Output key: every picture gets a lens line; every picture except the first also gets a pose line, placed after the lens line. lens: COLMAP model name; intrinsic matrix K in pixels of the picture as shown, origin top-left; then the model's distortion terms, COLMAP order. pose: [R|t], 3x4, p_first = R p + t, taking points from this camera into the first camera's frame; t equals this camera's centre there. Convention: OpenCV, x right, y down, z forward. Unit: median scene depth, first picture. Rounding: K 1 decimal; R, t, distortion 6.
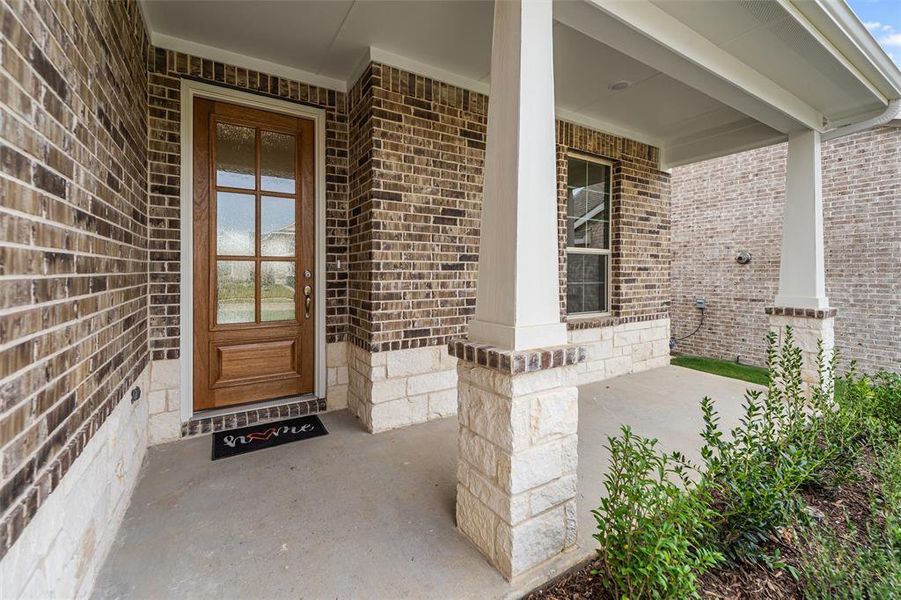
lens RADIAL K [[381.8, 0, 449.5], [0, 381.8, 271.9], [0, 0, 1]] dist [0.000160, -0.000030]
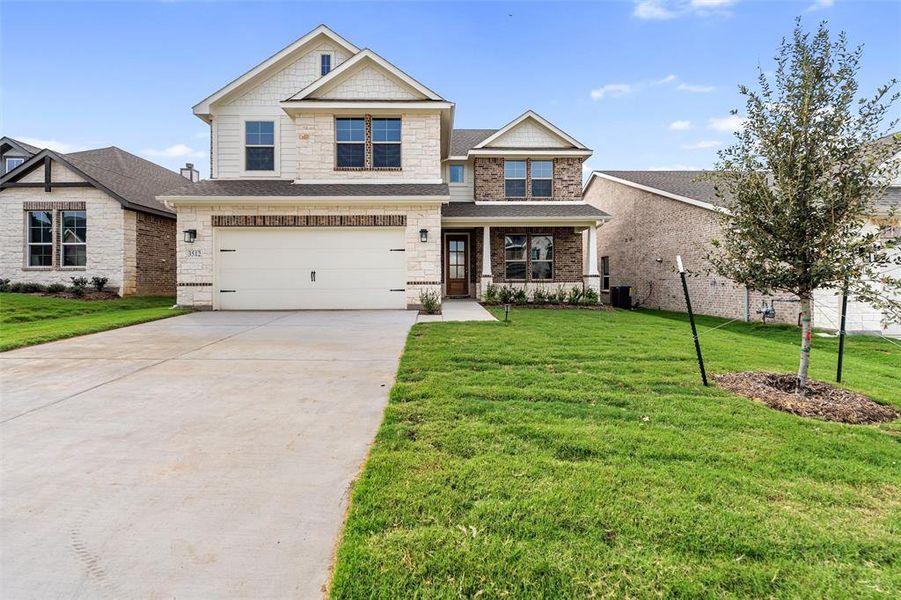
lens RADIAL K [[370.8, 0, 445.9], [0, 370.8, 273.5], [0, 0, 1]] dist [-0.000420, 0.000007]
pose [[0.864366, -0.014713, -0.502648, 1.657765], [0.005689, 0.999794, -0.019483, 0.154626], [0.502831, 0.013981, 0.864272, -2.986765]]
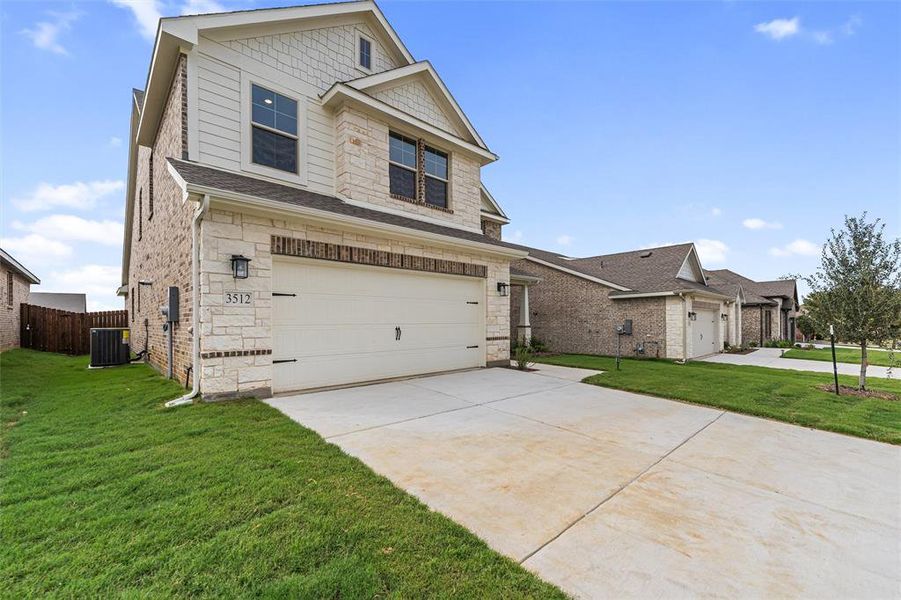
lens RADIAL K [[372.6, 0, 446.1], [0, 372.6, 315.3], [0, 0, 1]] dist [0.000042, -0.000027]
pose [[0.980303, -0.003142, 0.197473, -0.841425], [0.006327, 0.999860, -0.015496, 0.041286], [-0.197396, 0.016441, 0.980186, -3.239765]]
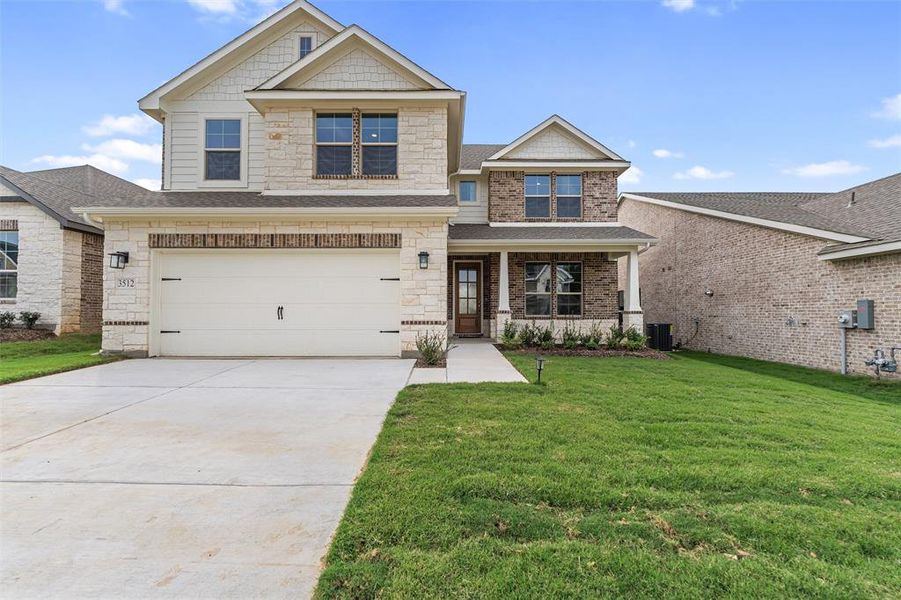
lens RADIAL K [[367.6, 0, 450.5], [0, 367.6, 300.0], [0, 0, 1]] dist [-0.001713, 0.000179]
pose [[0.855009, -0.017589, -0.518314, 1.327447], [0.000967, 0.999477, -0.032323, 0.108802], [0.518612, 0.027135, 0.854579, -2.366562]]
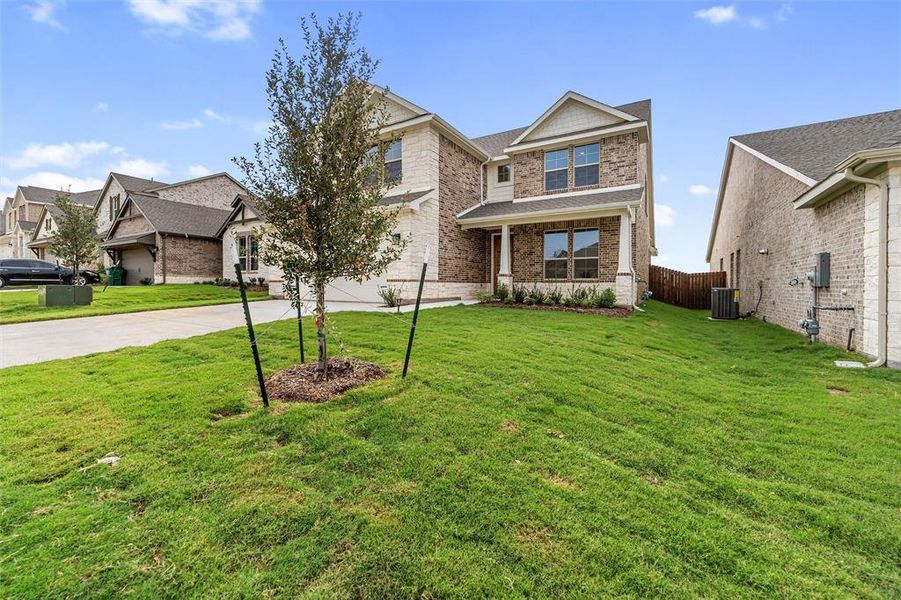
lens RADIAL K [[371.9, 0, 447.2], [0, 371.9, 288.0], [0, 0, 1]] dist [-0.001873, -0.000277]
pose [[0.463483, 0.008269, -0.886067, 3.199689], [-0.001490, 0.999962, 0.008552, 0.208232], [0.886104, -0.002643, 0.463478, -1.760036]]
